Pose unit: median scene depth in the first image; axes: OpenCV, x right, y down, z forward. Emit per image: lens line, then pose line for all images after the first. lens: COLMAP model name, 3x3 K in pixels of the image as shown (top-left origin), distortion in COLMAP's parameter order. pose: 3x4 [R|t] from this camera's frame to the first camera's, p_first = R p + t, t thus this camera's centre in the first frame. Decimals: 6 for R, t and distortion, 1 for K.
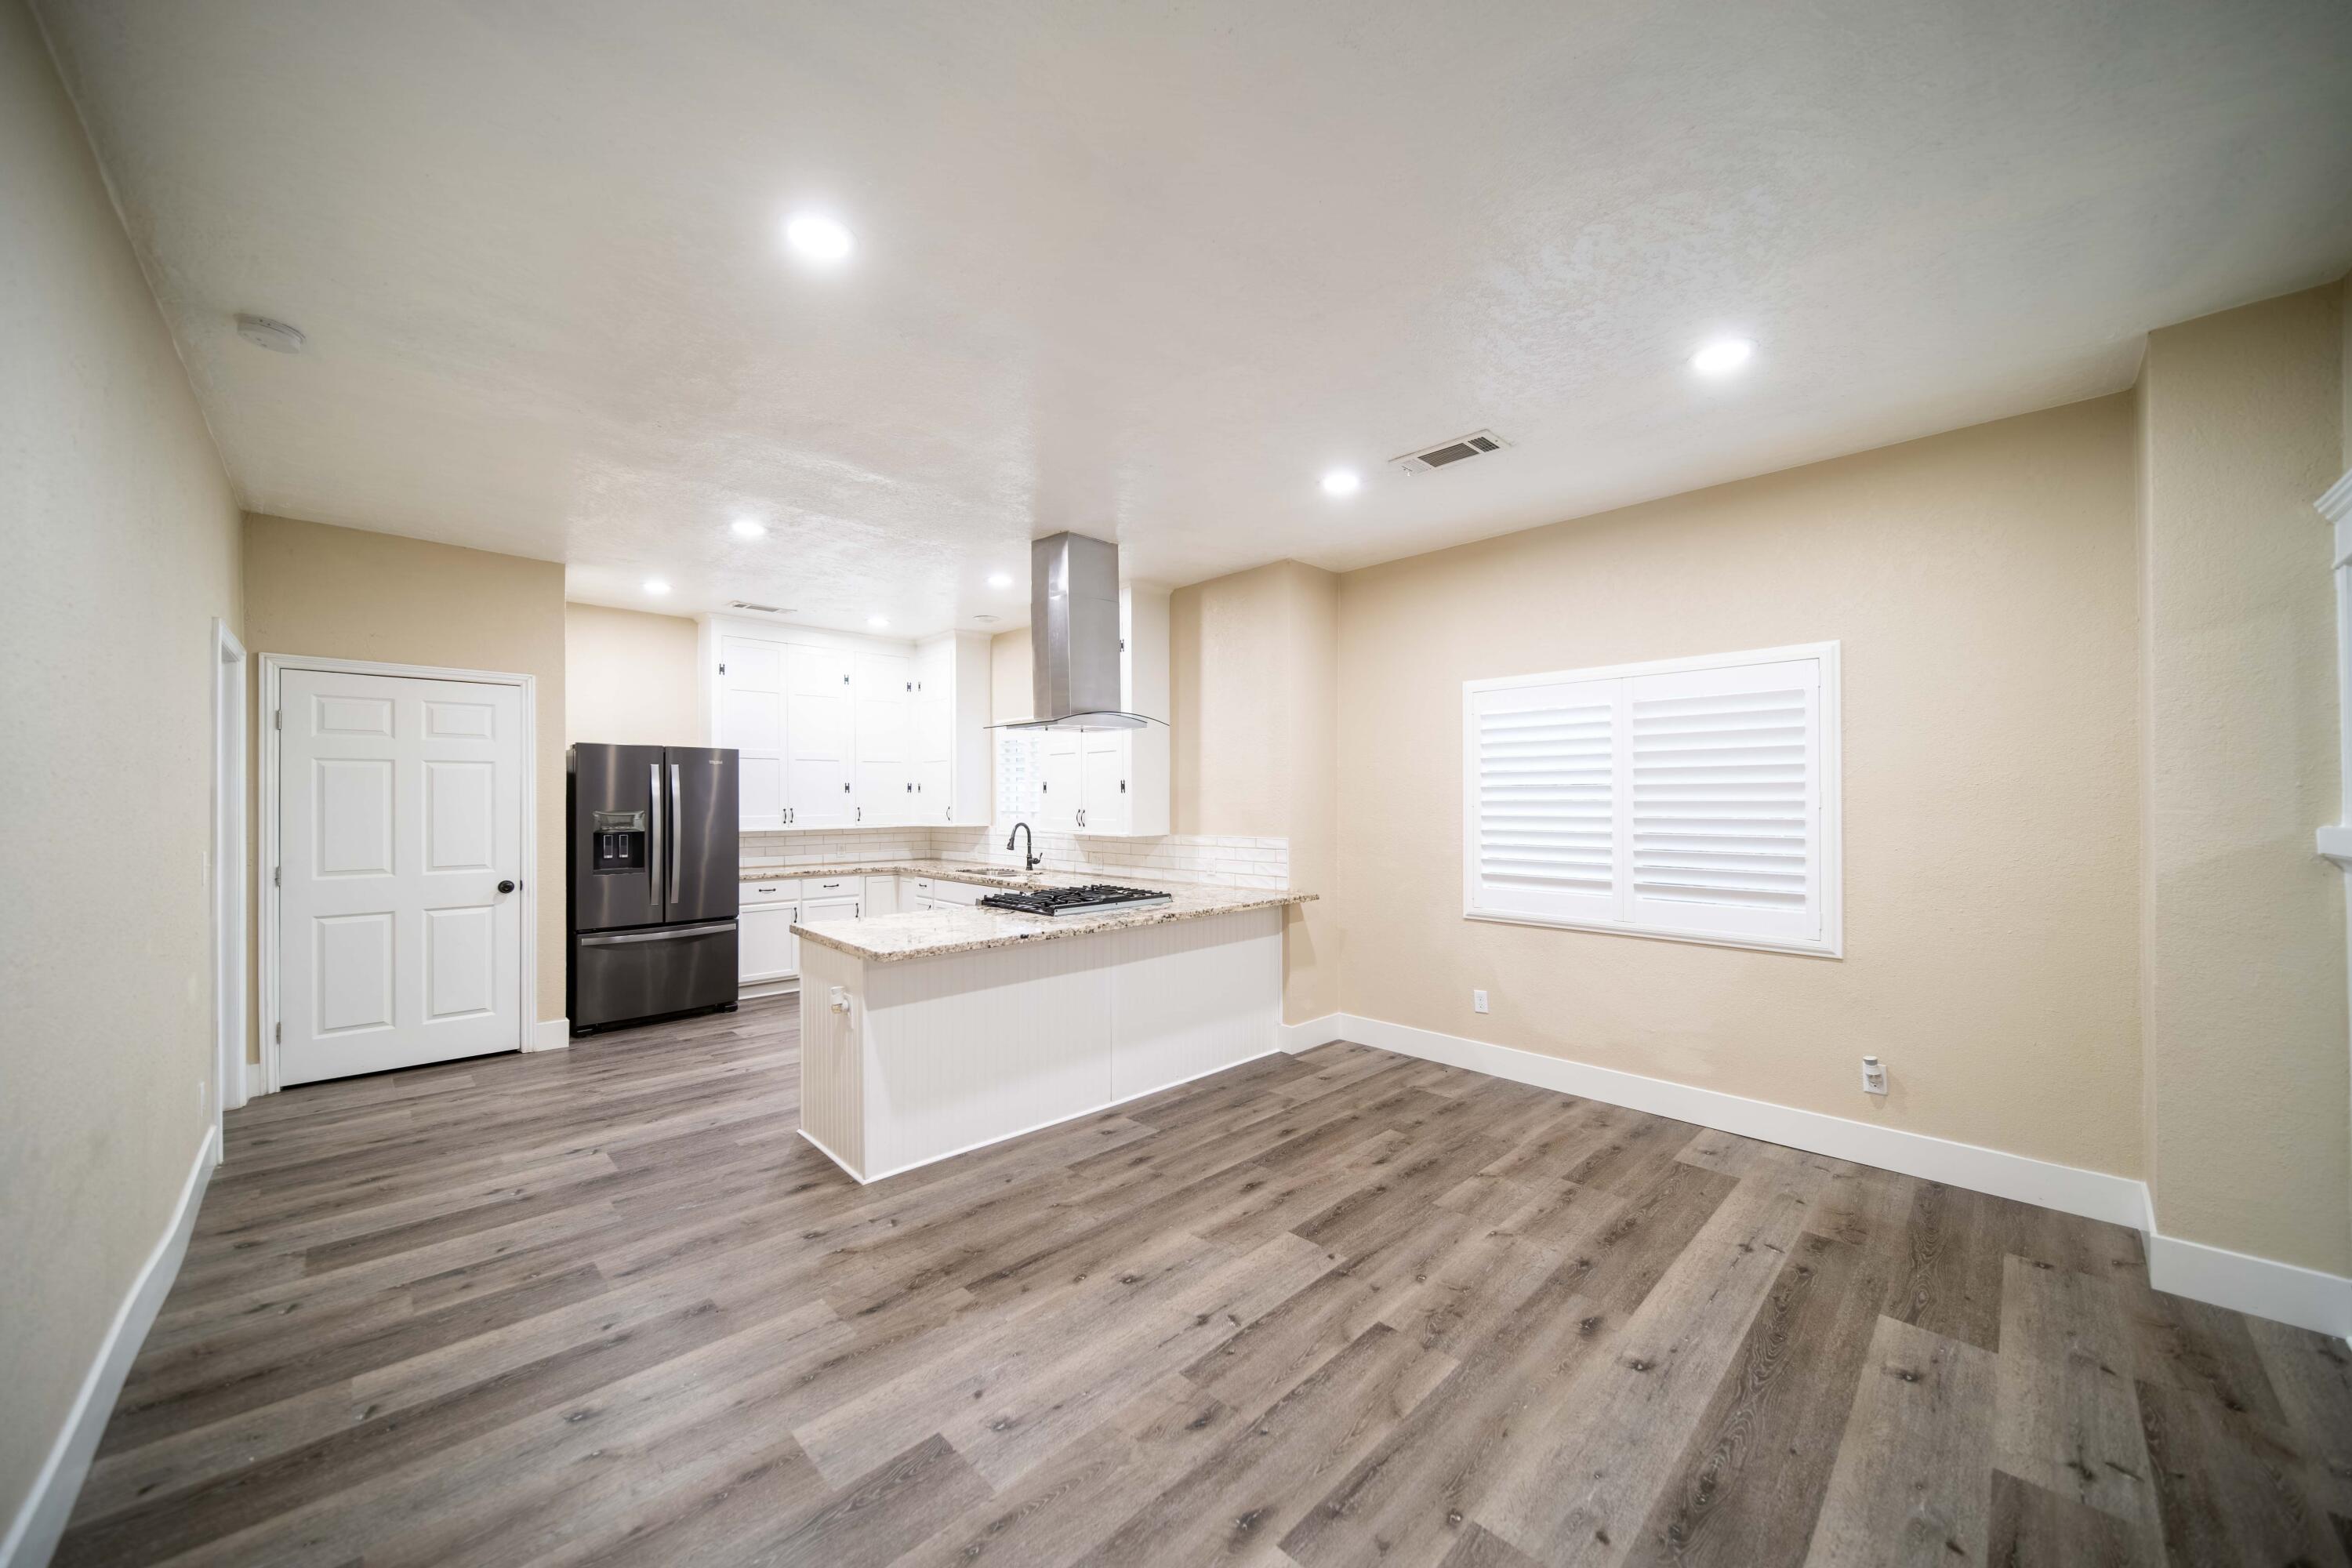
lens RADIAL K [[826.8, 0, 1190.4], [0, 826.8, 793.7], [0, 0, 1]] dist [-0.000421, -0.000044]
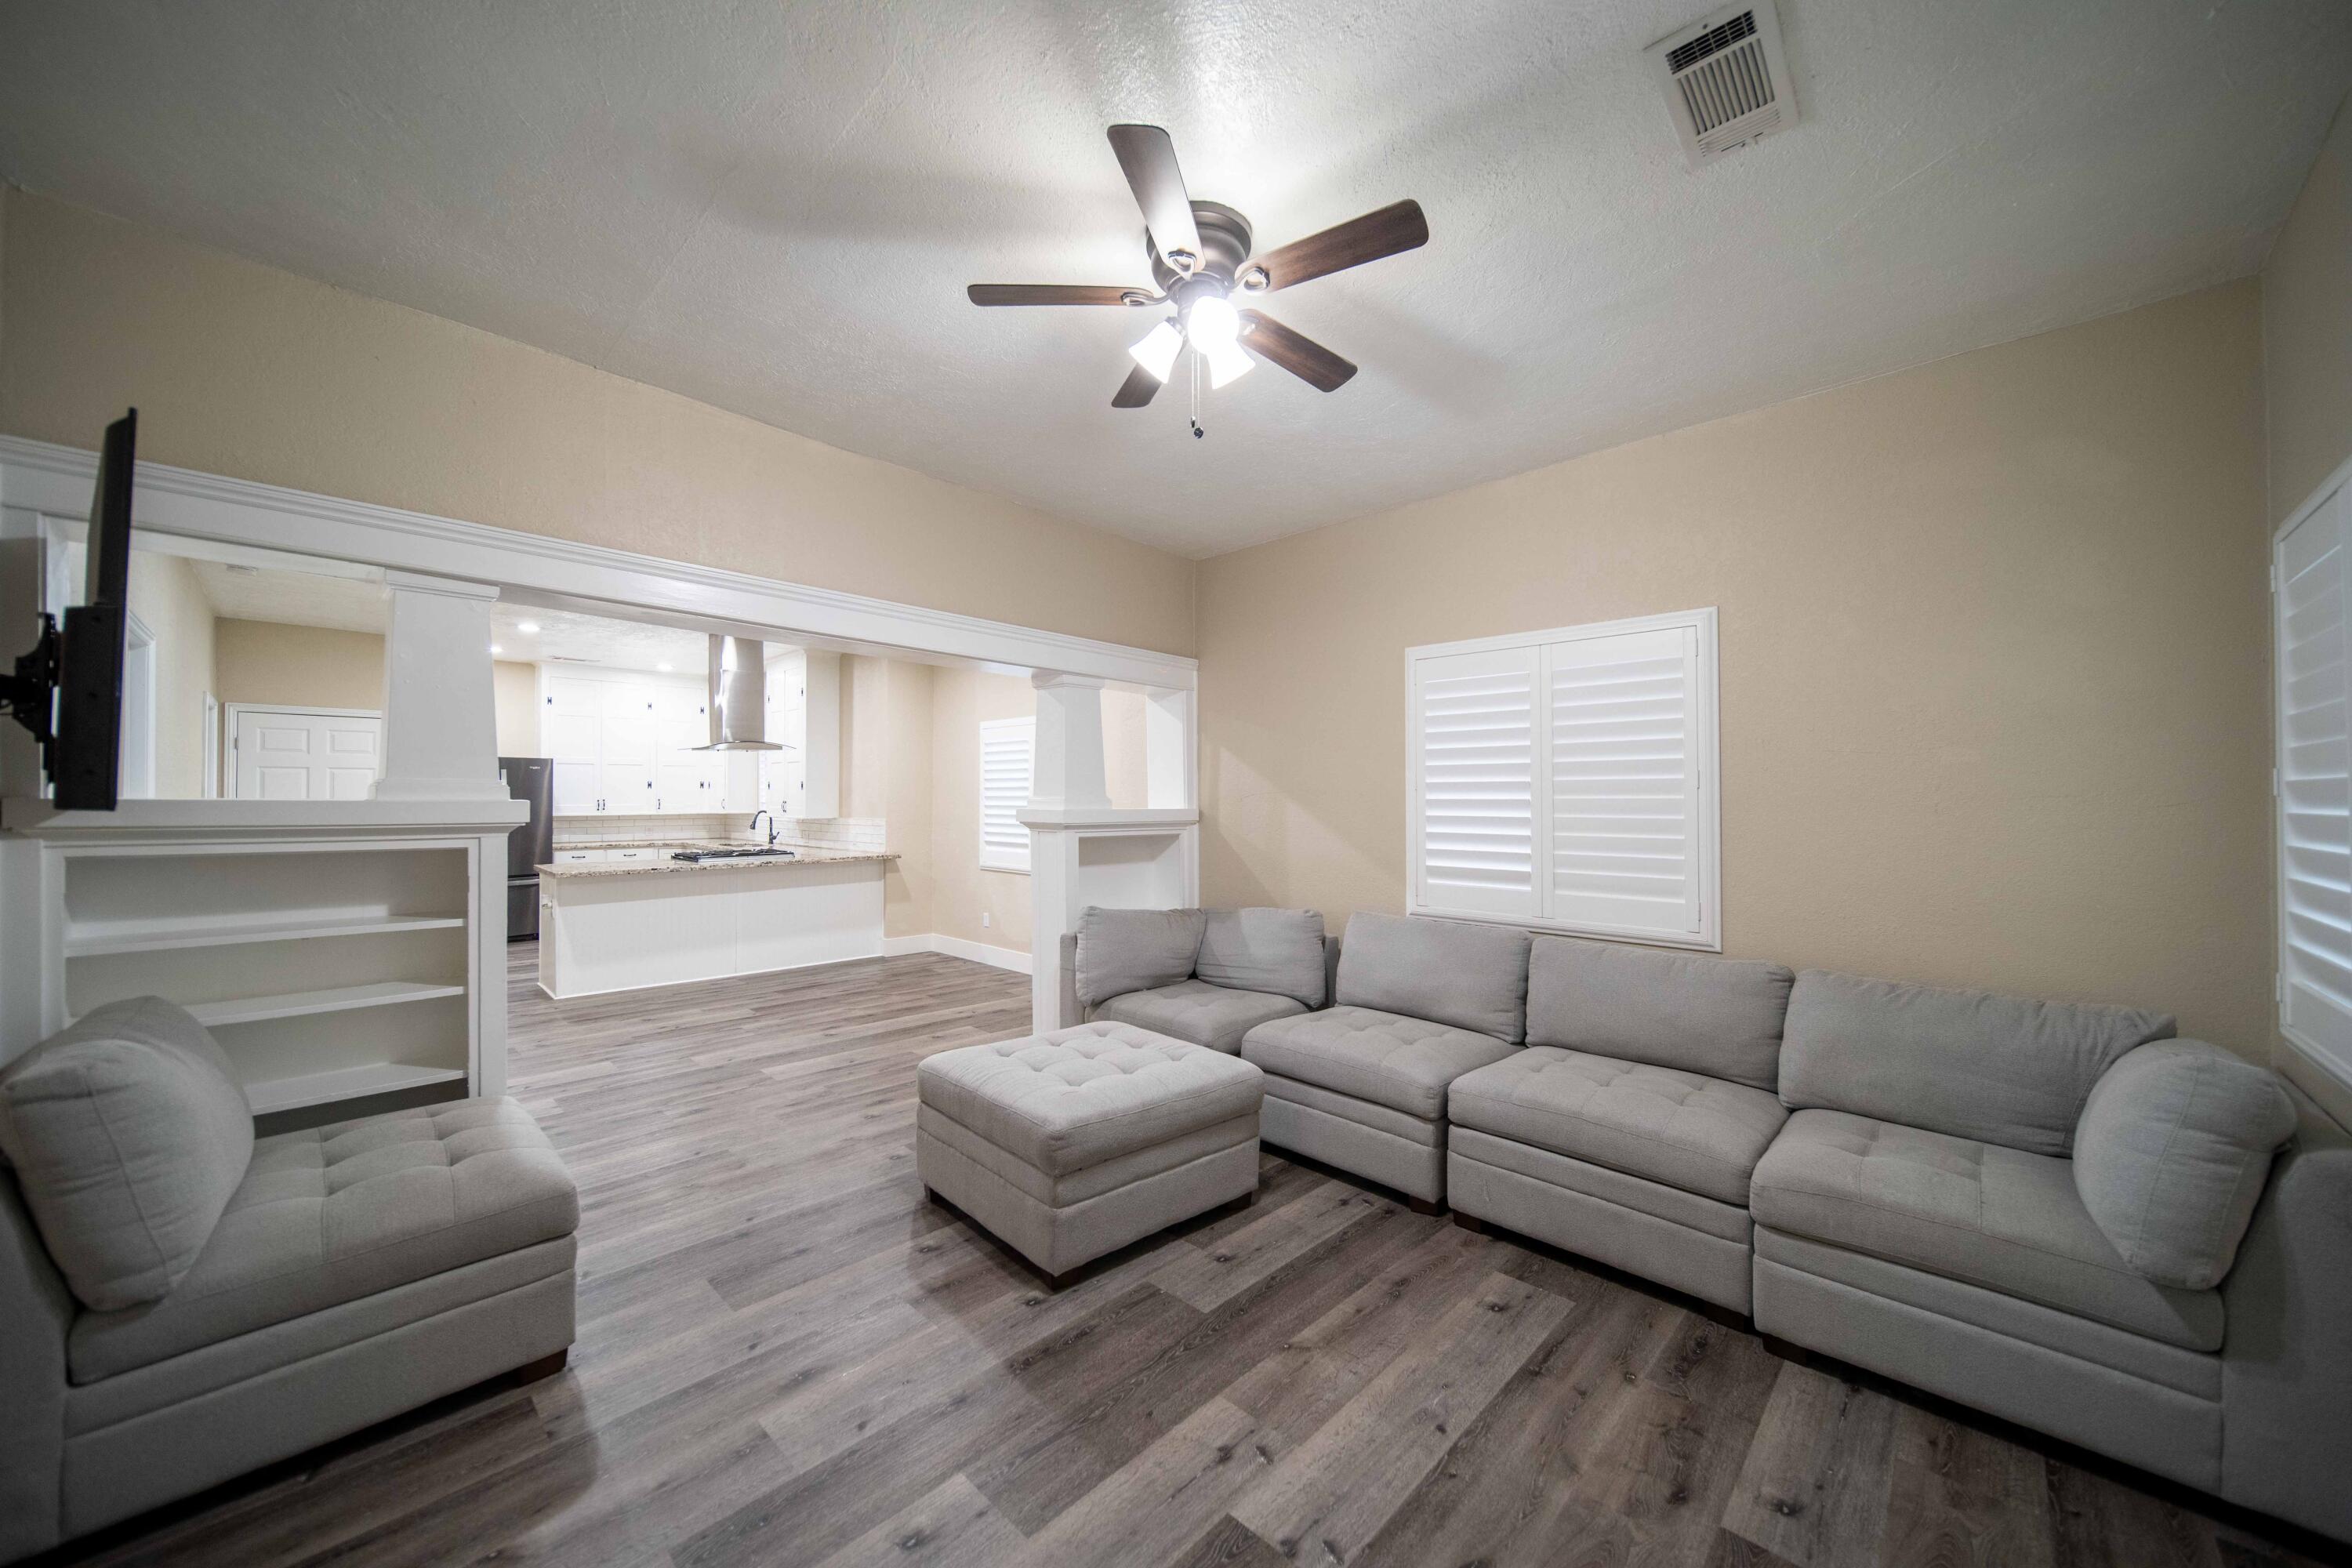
lens RADIAL K [[838.1, 0, 1159.1], [0, 838.1, 781.4], [0, 0, 1]] dist [-0.001064, -0.000292]
pose [[0.999886, 0.003119, 0.014762, 0.656310], [-0.003019, 0.999972, -0.006788, -0.009419], [-0.014783, 0.006743, 0.999868, -0.642242]]
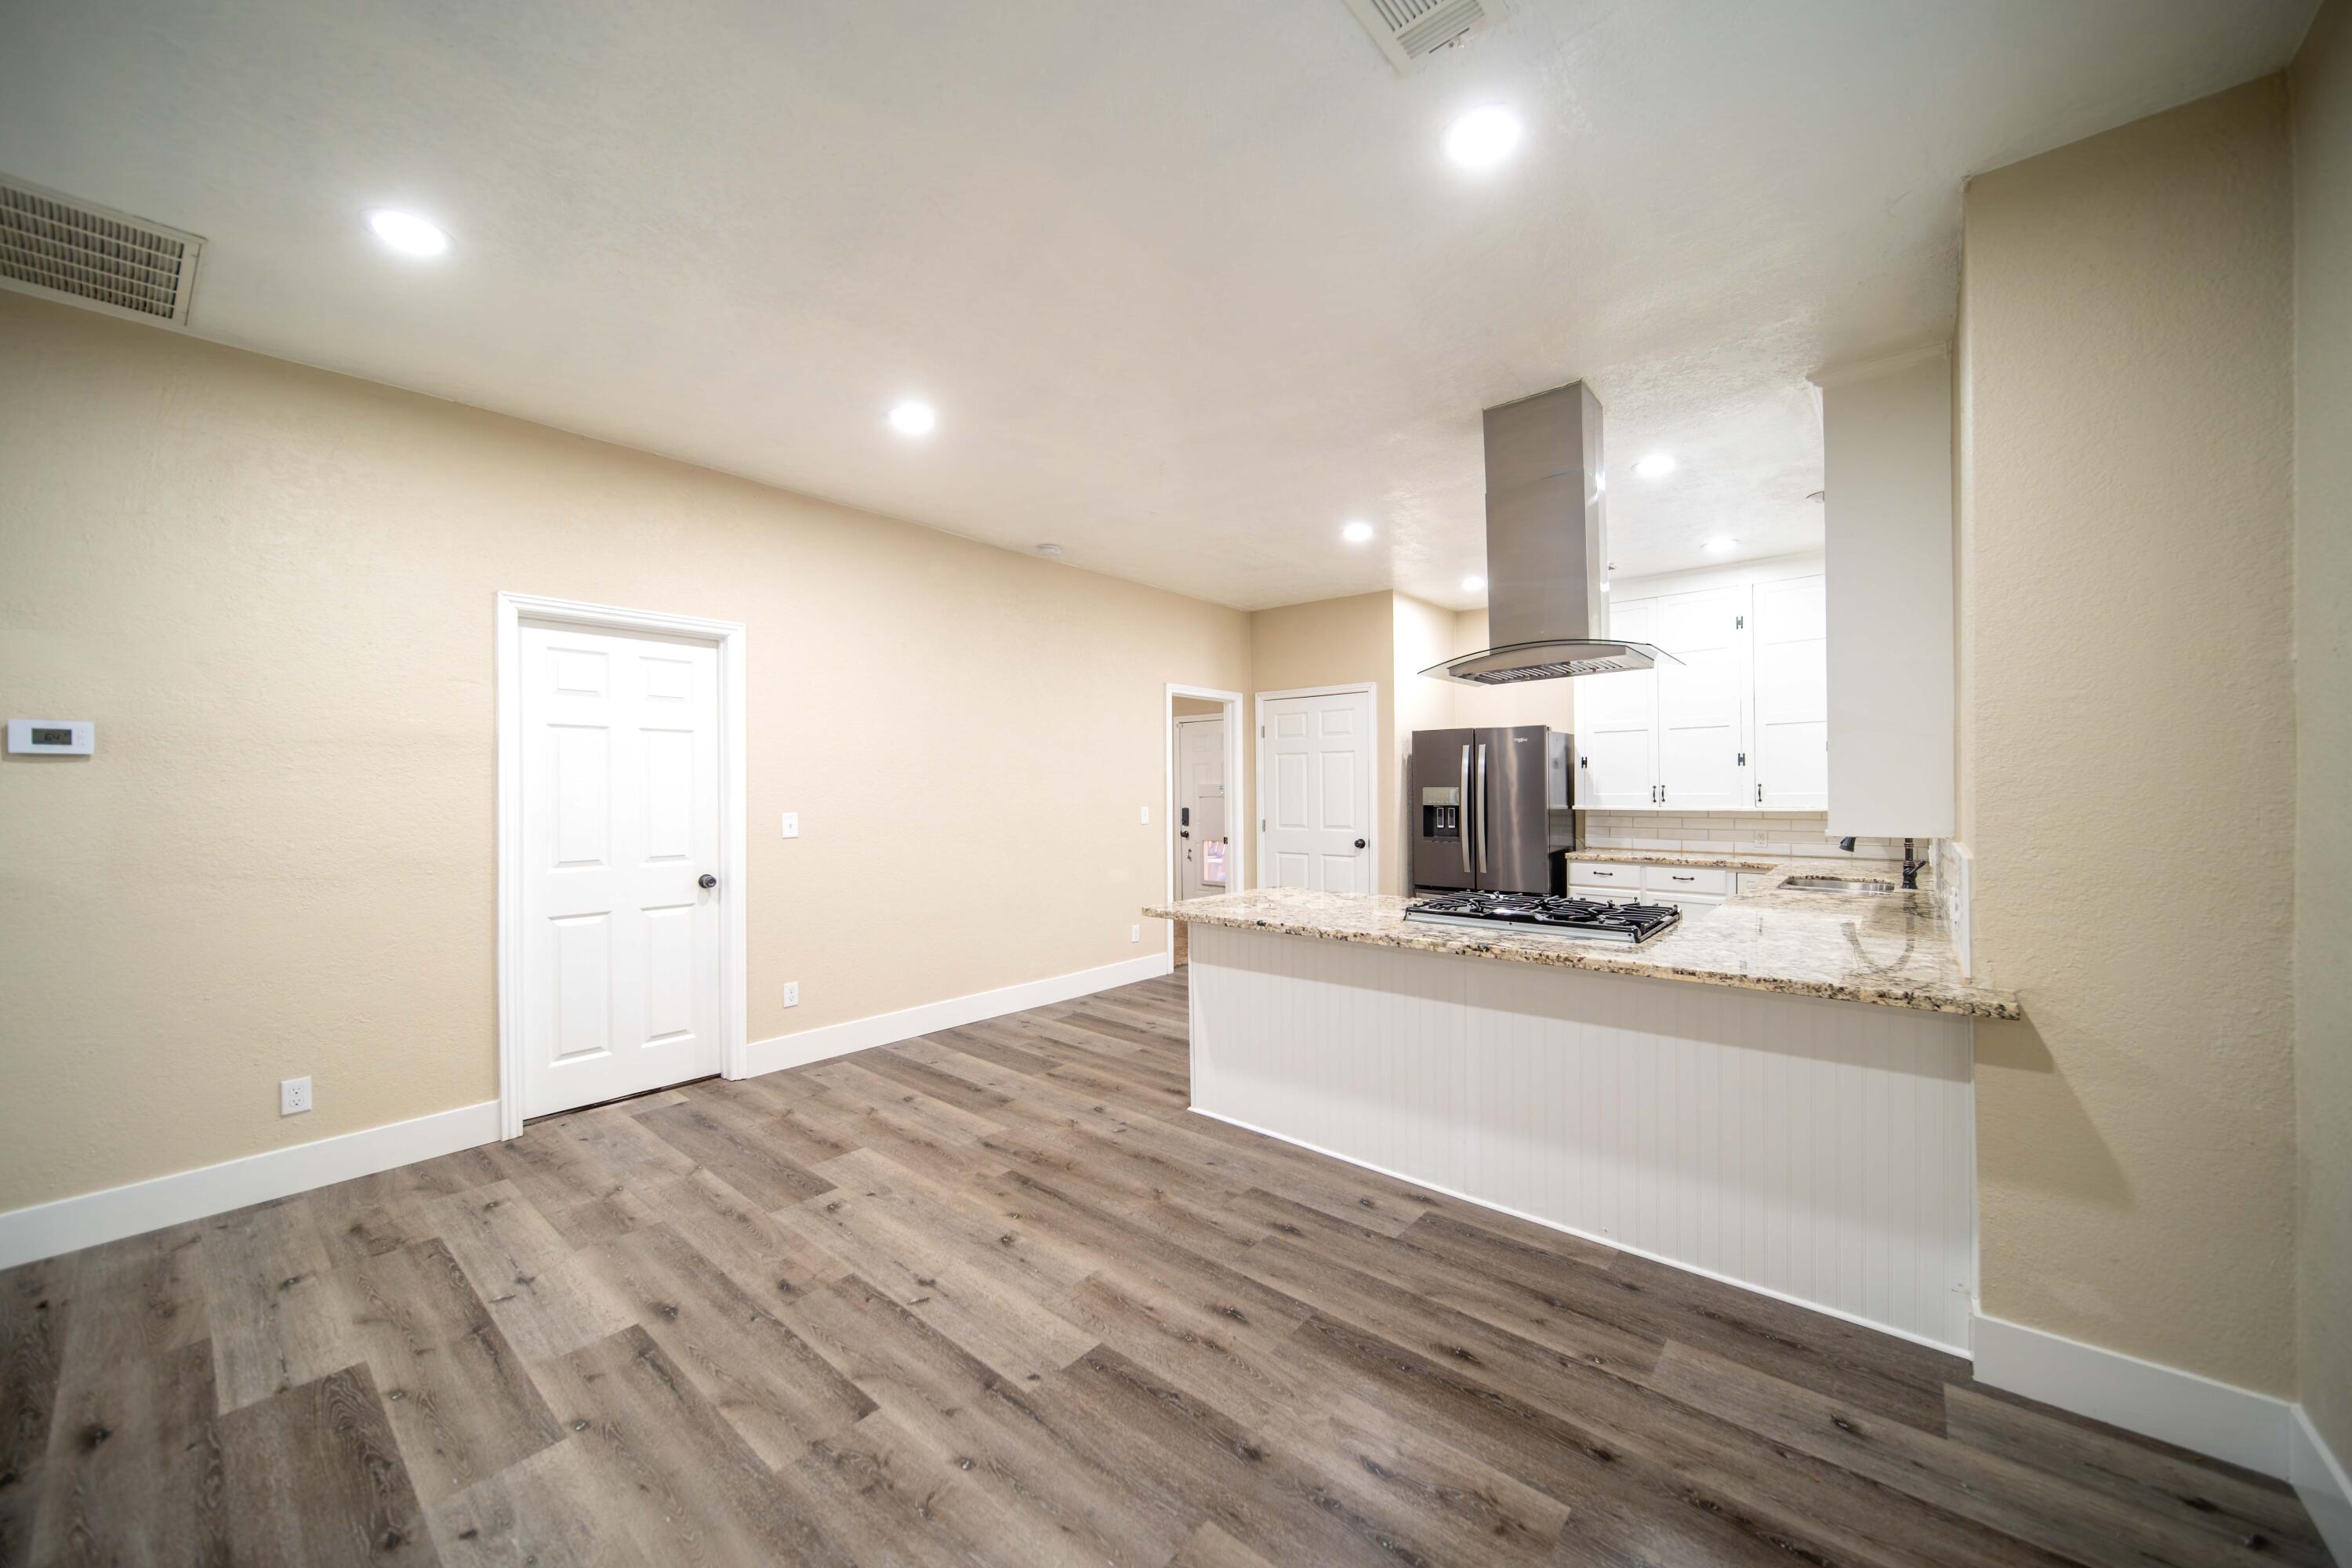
lens RADIAL K [[838.1, 0, 1159.1], [0, 838.1, 781.4], [0, 0, 1]] dist [-0.001064, -0.000292]
pose [[0.094045, -0.003635, -0.995561, 0.534296], [0.016315, 0.999865, -0.002109, 0.010399], [0.995434, -0.016044, 0.094092, 0.593654]]
